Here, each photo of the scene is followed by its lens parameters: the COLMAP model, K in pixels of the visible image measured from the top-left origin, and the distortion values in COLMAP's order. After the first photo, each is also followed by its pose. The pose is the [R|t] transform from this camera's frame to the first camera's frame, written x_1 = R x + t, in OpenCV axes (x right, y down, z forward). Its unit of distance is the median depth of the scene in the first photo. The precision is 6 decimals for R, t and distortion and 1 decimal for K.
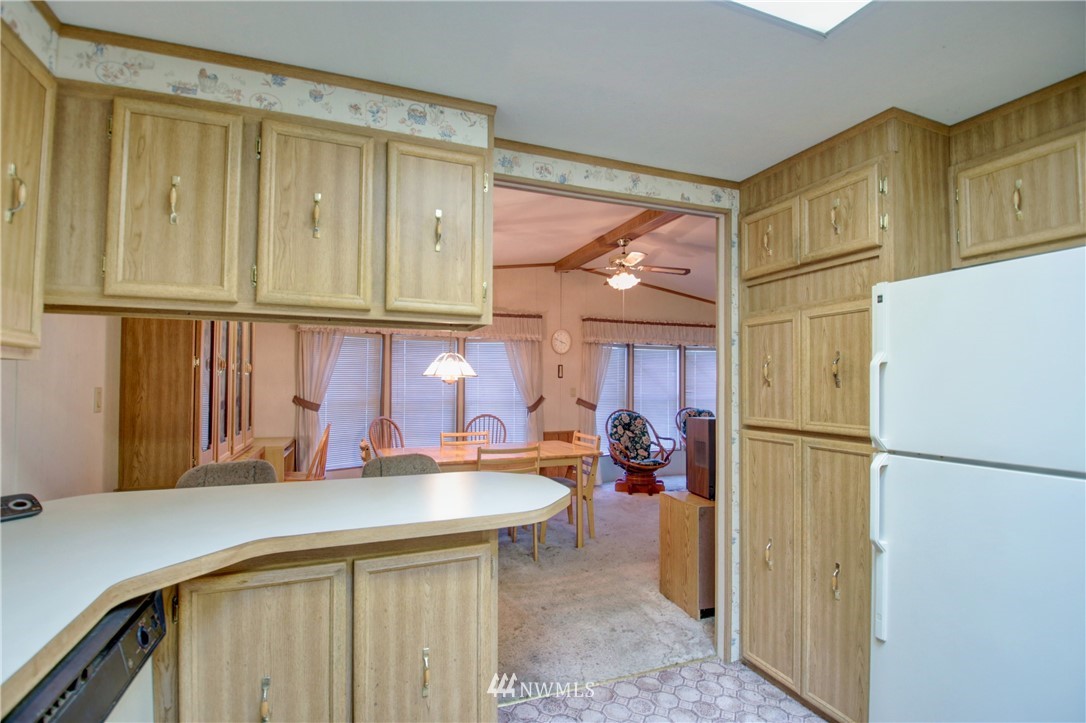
lens RADIAL K [[503.6, 0, 542.6], [0, 503.6, 374.4], [0, 0, 1]] dist [0.047365, -0.060324]
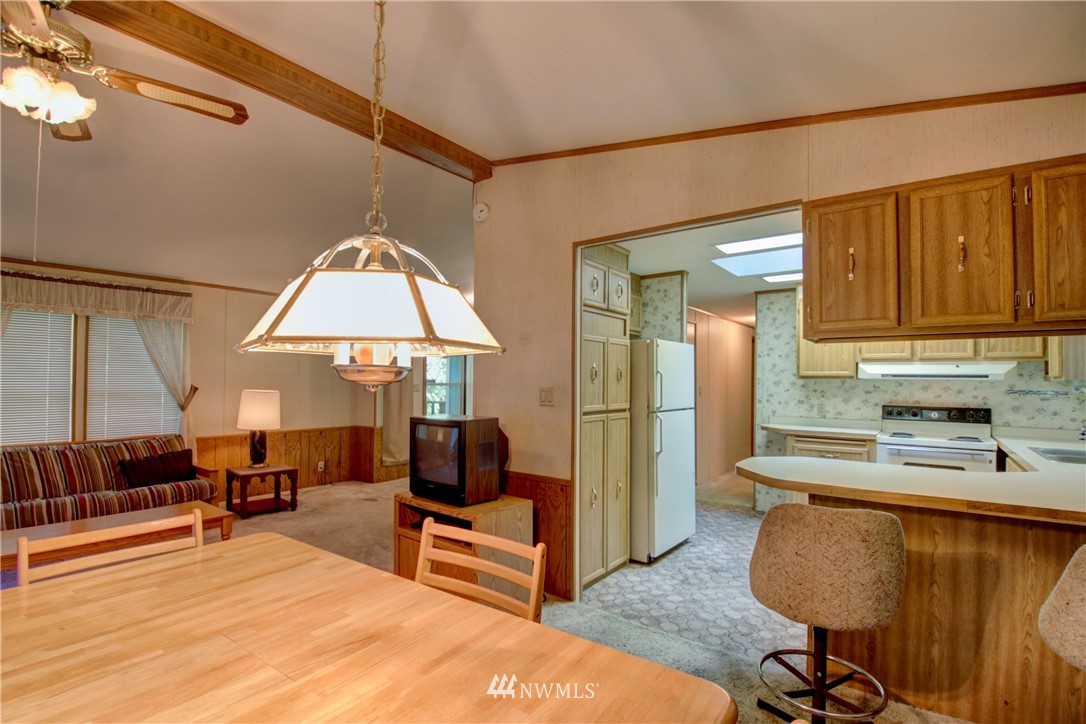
lens RADIAL K [[506.4, 0, 544.2], [0, 506.4, 374.2], [0, 0, 1]] dist [0.008736, -0.020175]
pose [[-0.522619, 0.002452, 0.852563, -0.252618], [-0.024750, 0.999531, -0.018047, 0.010068], [-0.852207, -0.030532, -0.522313, 0.660763]]
